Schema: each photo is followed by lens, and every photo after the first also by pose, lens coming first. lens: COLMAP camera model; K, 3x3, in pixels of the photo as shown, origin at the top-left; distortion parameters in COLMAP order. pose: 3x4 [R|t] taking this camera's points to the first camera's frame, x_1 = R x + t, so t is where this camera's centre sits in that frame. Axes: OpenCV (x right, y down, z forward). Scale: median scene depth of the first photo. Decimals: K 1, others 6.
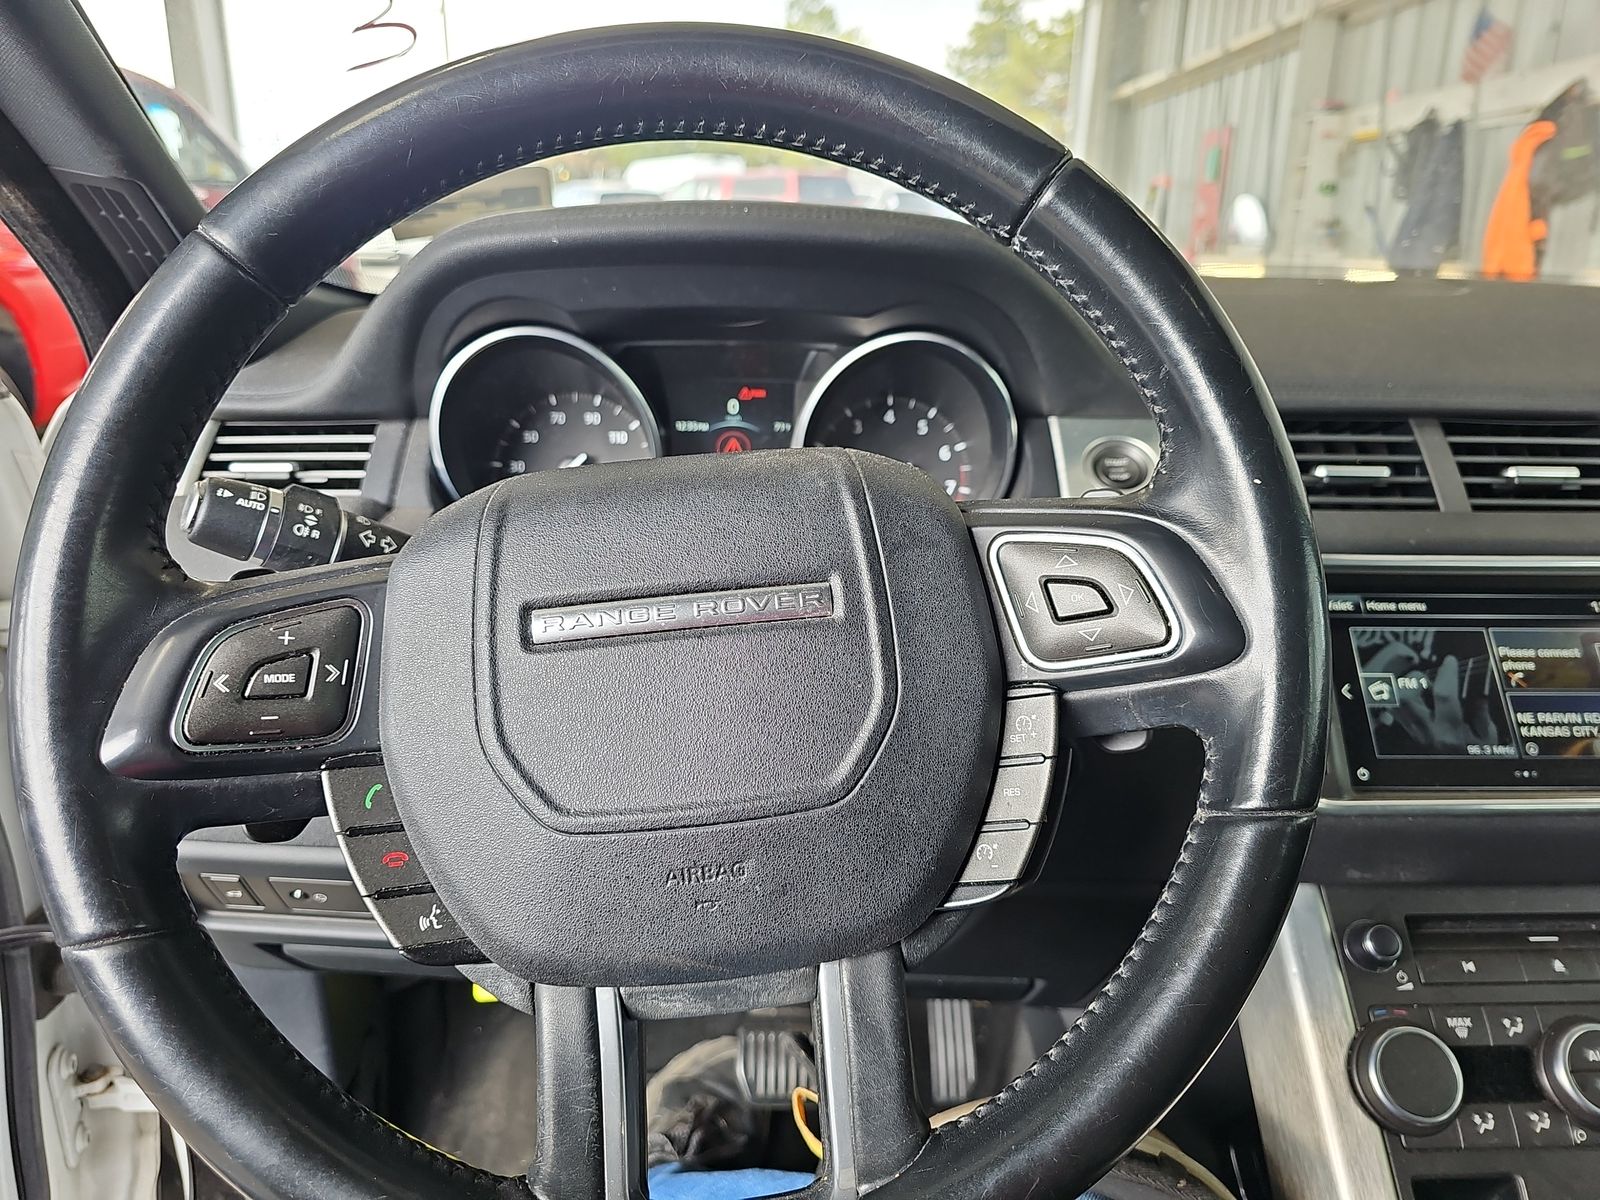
lens RADIAL K [[1057.6, 0, 732.2], [0, 1057.6, 534.6], [0, 0, 1]] dist [0.046021, -0.047561]
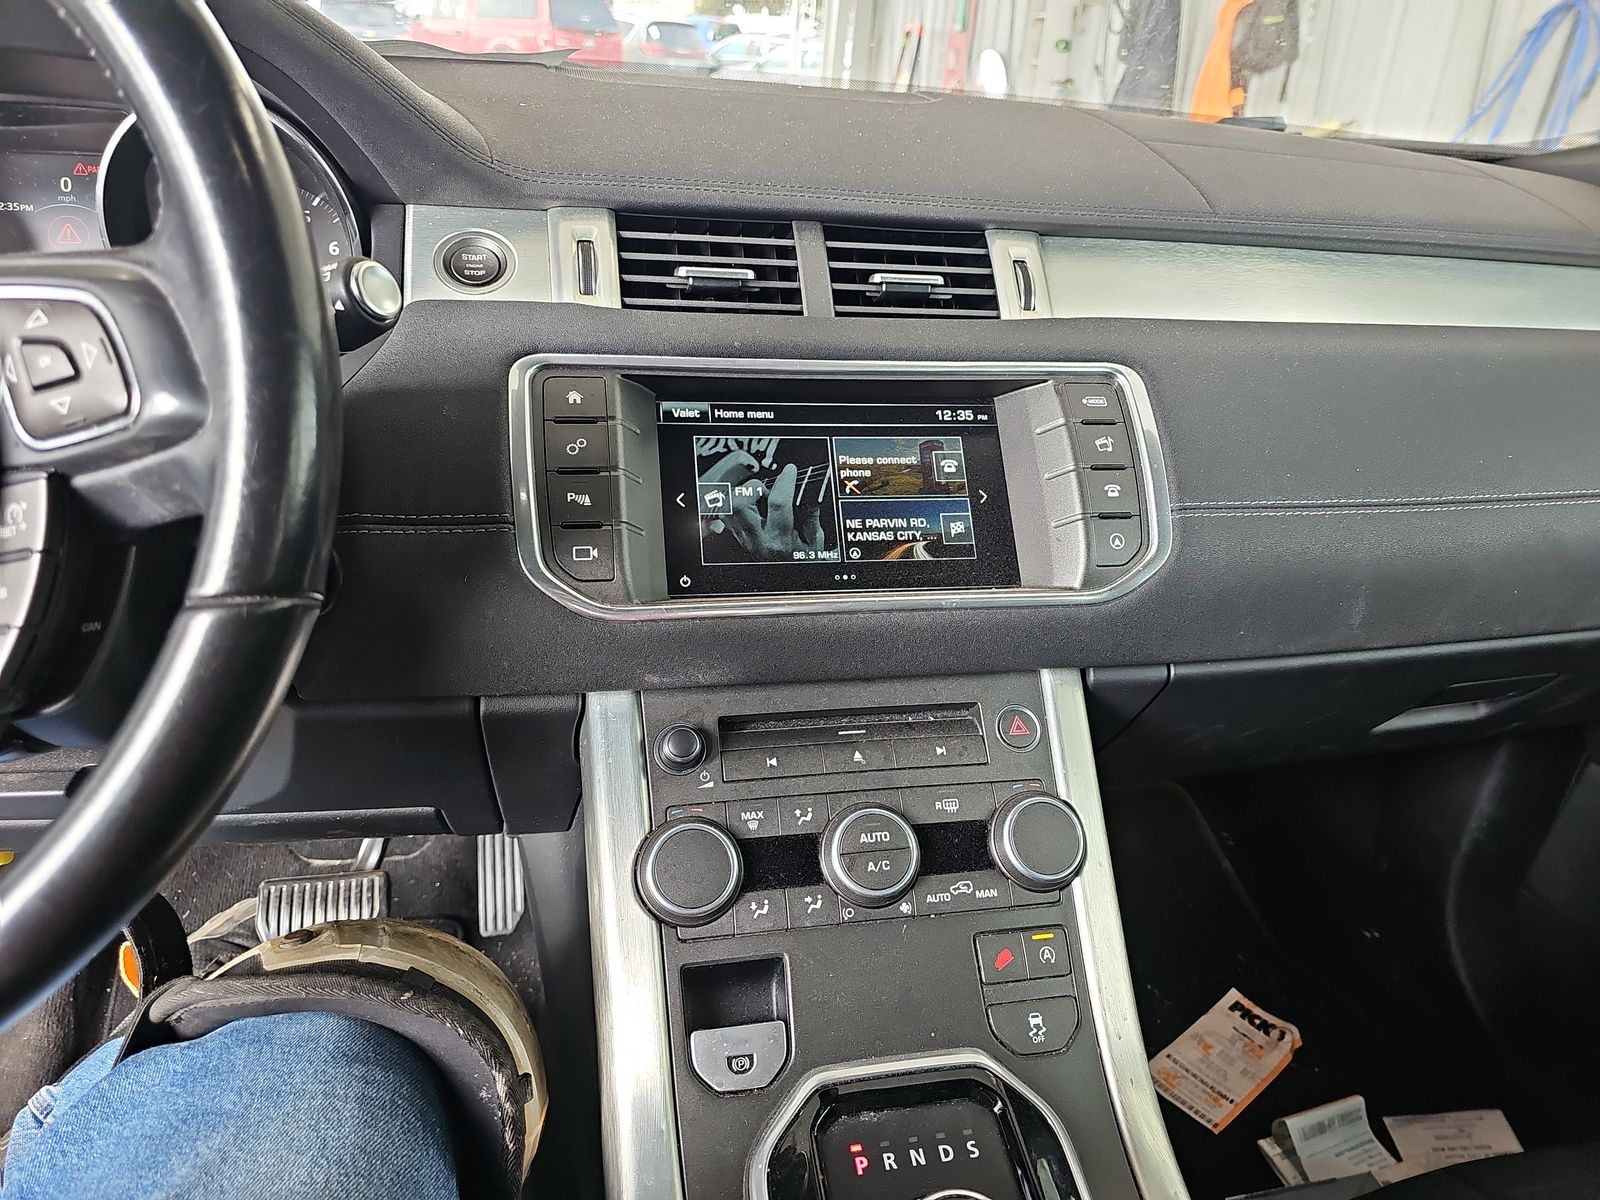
lens RADIAL K [[1057.6, 0, 806.2], [0, 1057.6, 560.0], [0, 0, 1]] dist [0.046021, -0.047561]
pose [[0.978955, -0.026639, 0.202328, 0.489642], [-0.002513, 0.989795, 0.142478, 0.062404], [-0.204058, -0.139988, 0.968898, 0.032558]]
